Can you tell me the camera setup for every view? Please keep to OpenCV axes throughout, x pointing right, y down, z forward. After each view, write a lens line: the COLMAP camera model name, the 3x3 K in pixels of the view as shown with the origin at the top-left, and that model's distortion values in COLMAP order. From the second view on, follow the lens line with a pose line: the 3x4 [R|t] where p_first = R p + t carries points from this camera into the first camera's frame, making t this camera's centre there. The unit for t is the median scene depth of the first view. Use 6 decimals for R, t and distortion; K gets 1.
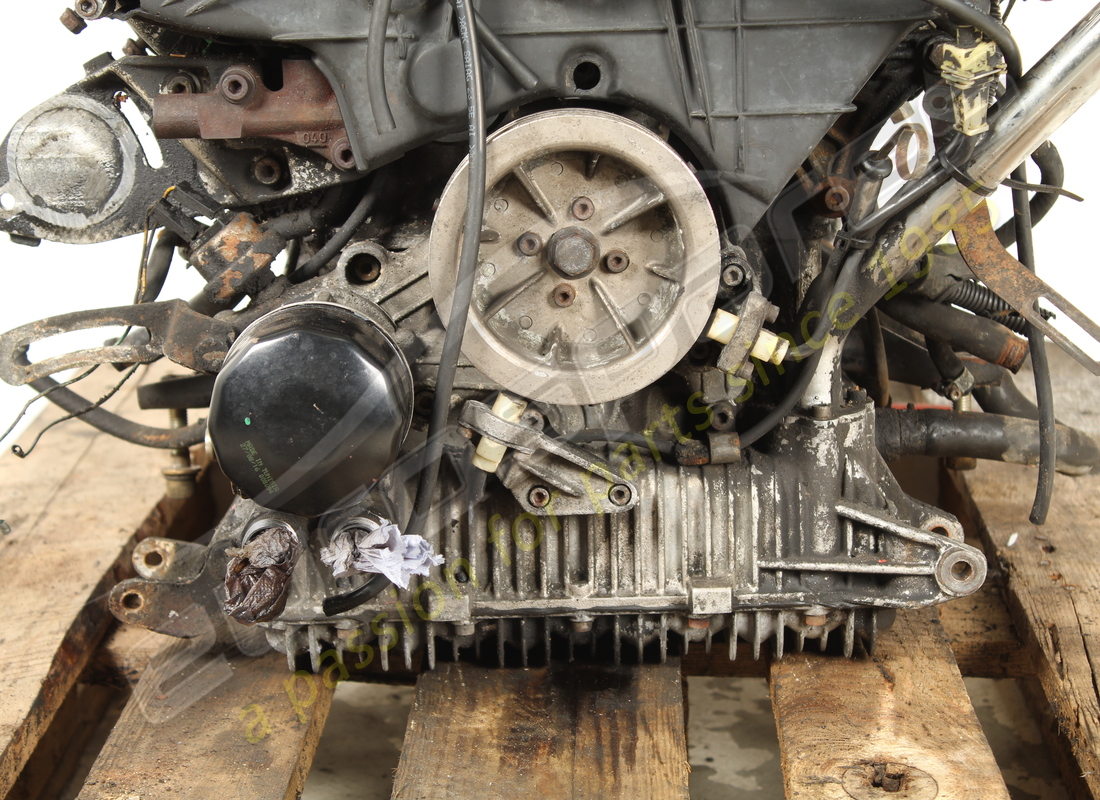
lens RADIAL K [[2606.2, 0, 550.0], [0, 2606.2, 400.0], [0, 0, 1]] dist [0.053682, 0.119482]
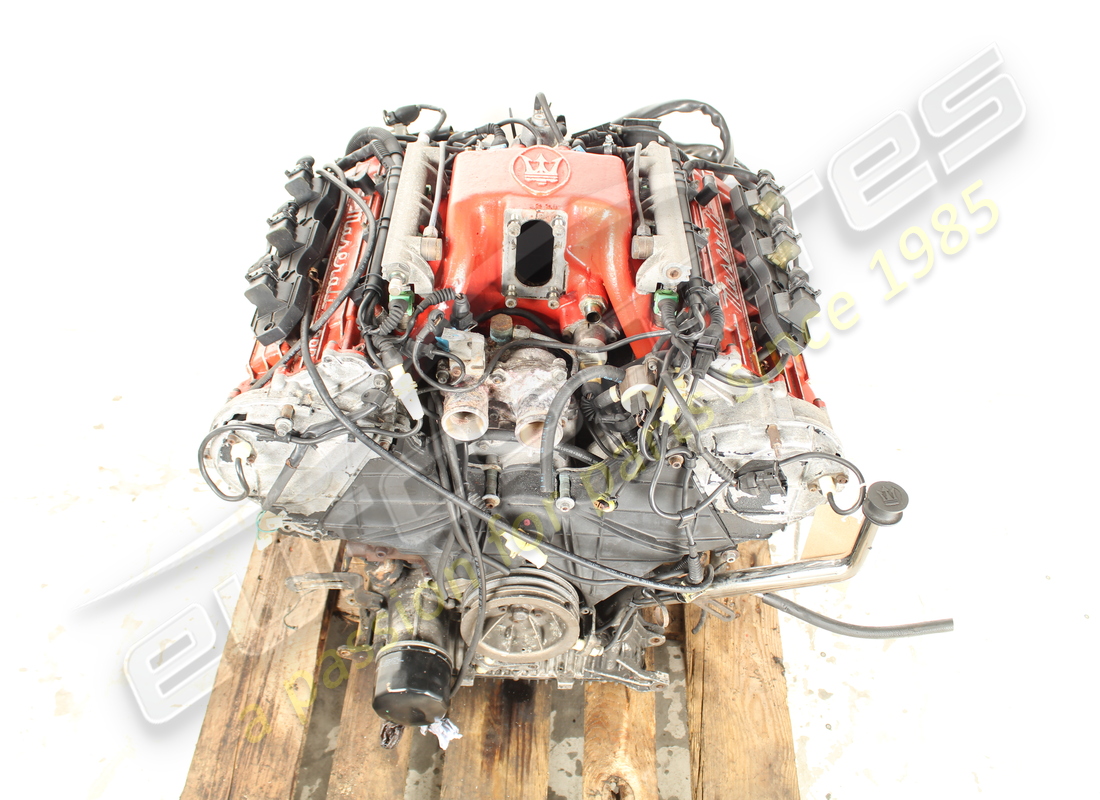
lens RADIAL K [[994.1, 0, 550.0], [0, 994.1, 400.0], [0, 0, 1]] dist [-0.166125, 0.139707]
pose [[0.996455, 0.067289, 0.050499, -0.022782], [-0.083848, 0.843490, 0.530560, -0.692293], [-0.006894, -0.532913, 0.846142, 0.312064]]
